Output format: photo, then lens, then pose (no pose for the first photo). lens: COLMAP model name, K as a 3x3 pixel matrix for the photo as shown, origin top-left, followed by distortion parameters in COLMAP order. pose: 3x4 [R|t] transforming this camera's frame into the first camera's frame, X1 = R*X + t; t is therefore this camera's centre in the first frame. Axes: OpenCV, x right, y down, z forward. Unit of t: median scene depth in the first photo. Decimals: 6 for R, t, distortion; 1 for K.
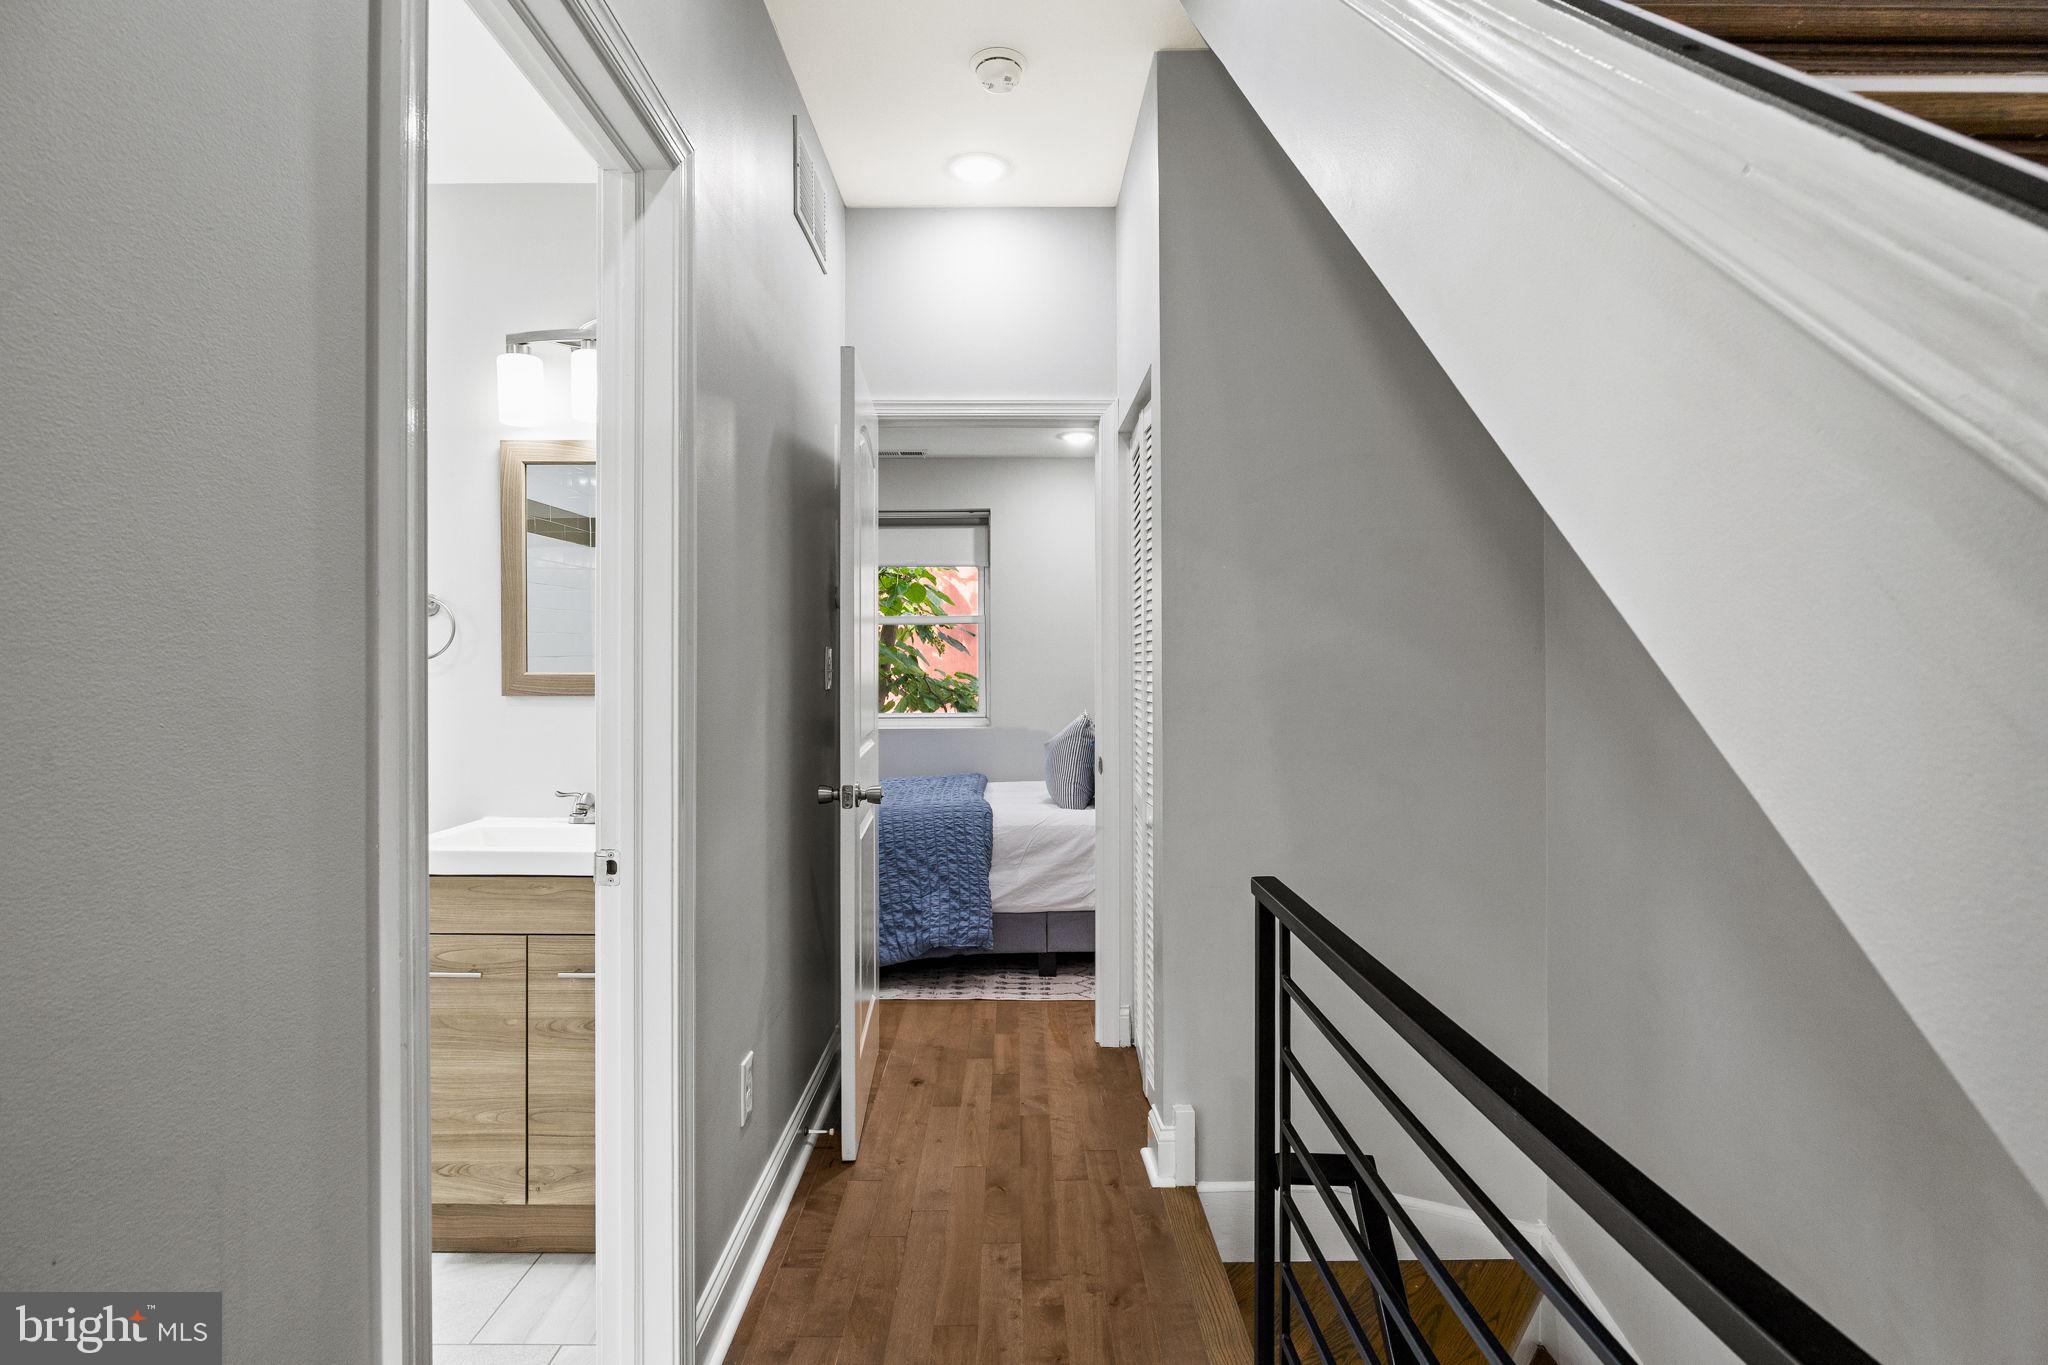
lens RADIAL K [[1045.3, 0, 1022.5], [0, 1045.3, 681.1], [0, 0, 1]] dist [-0.001645, -0.000063]
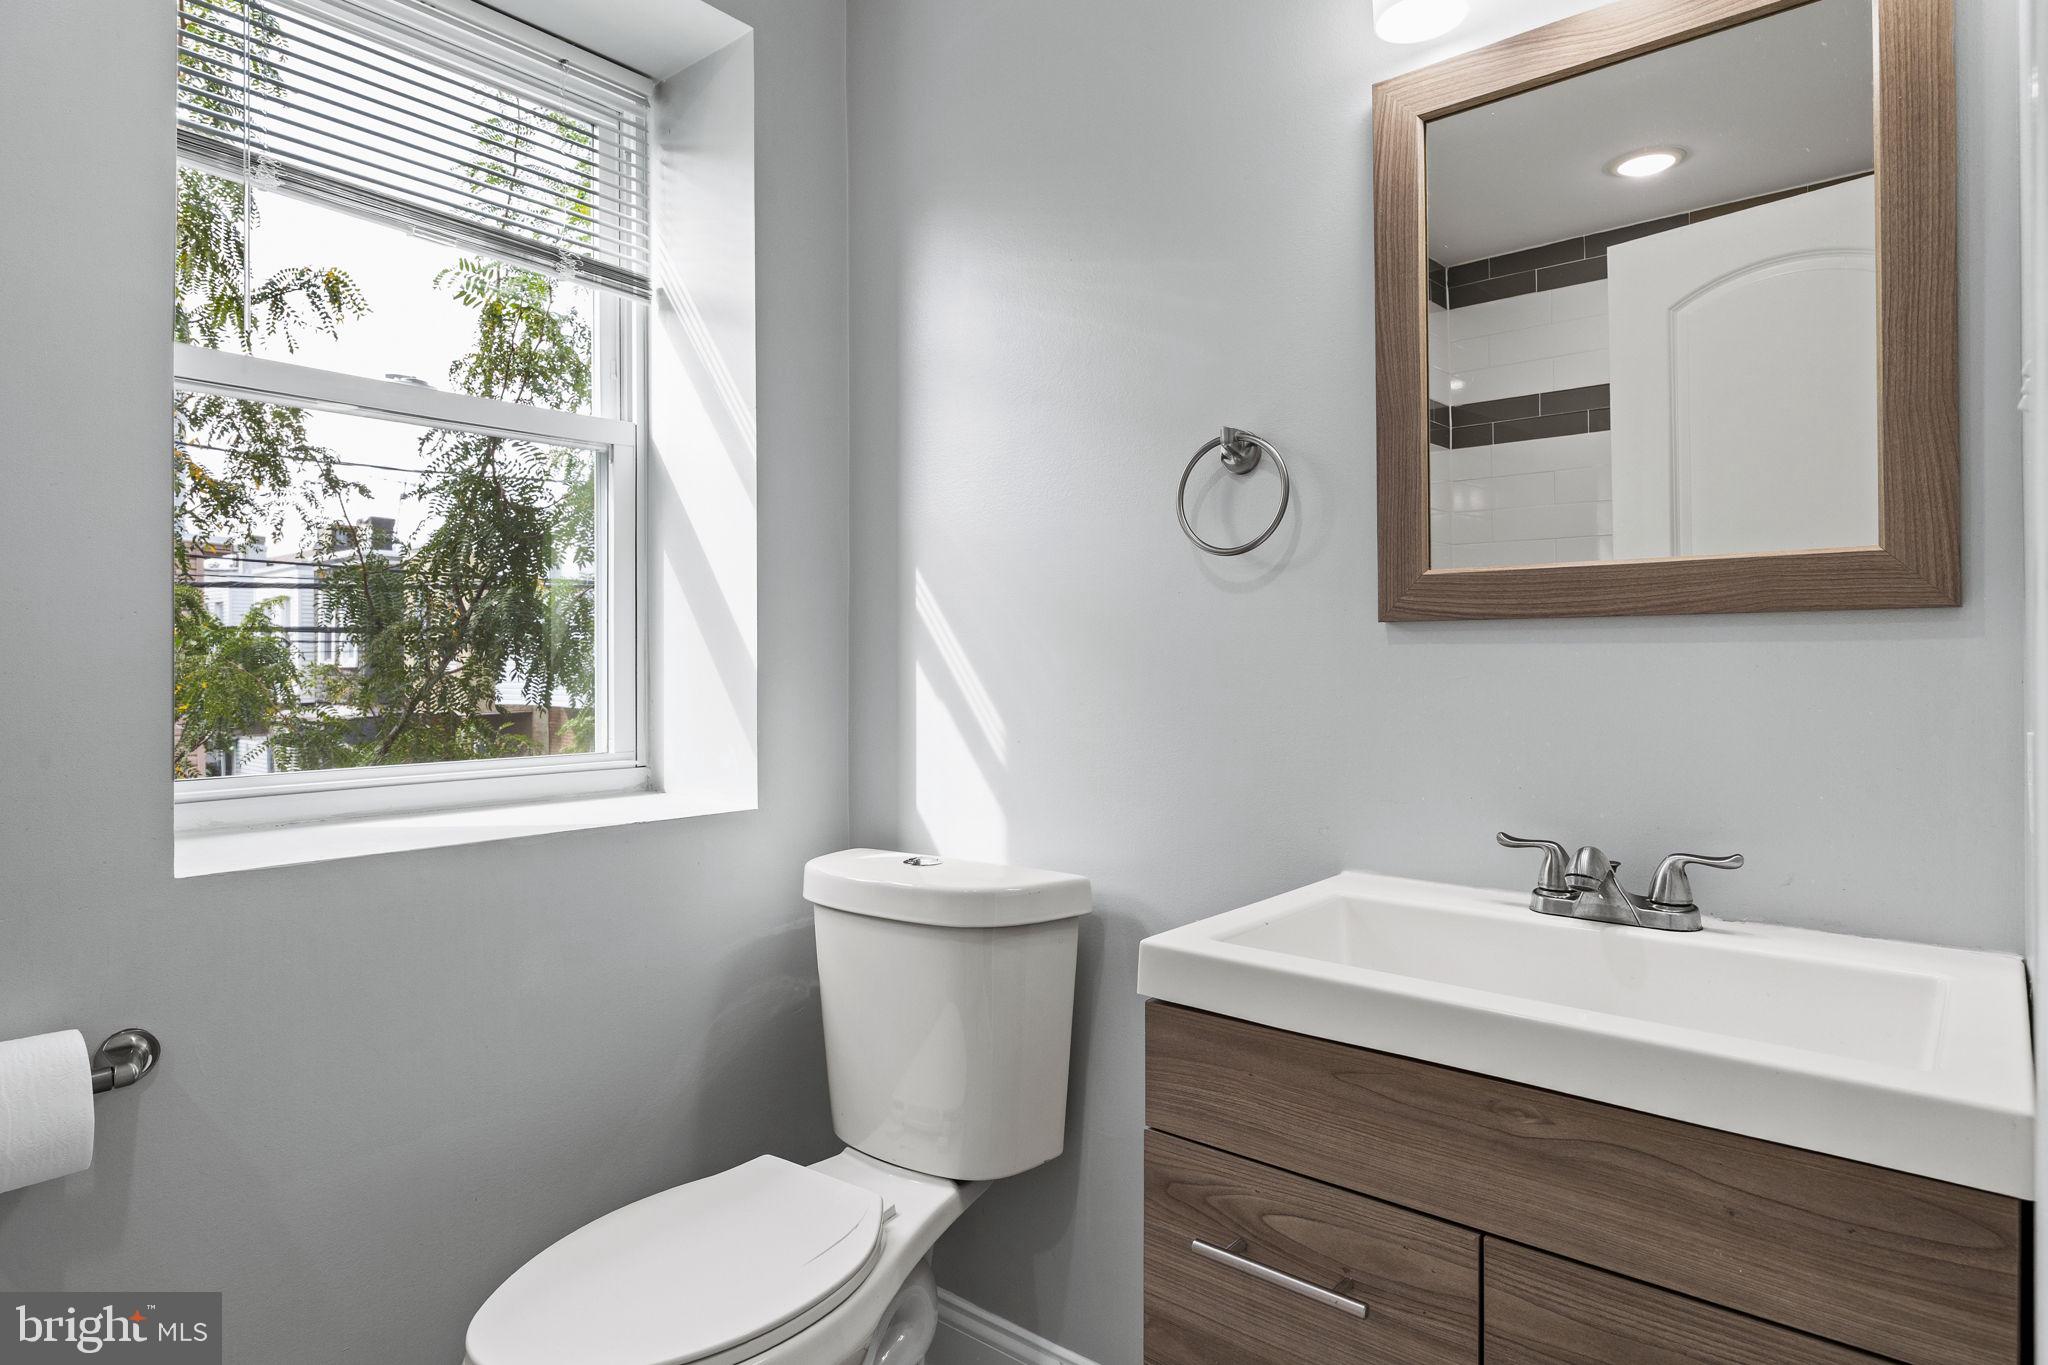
lens RADIAL K [[1128.1, 0, 1024.8], [0, 1128.1, 675.4], [0, 0, 1]] dist [-0.002146, -0.000142]
pose [[0.763342, 0.000161, -0.645995, -0.338750], [0.003420, 0.999985, 0.004291, 0.041988], [0.645986, -0.005485, 0.763330, 0.589457]]
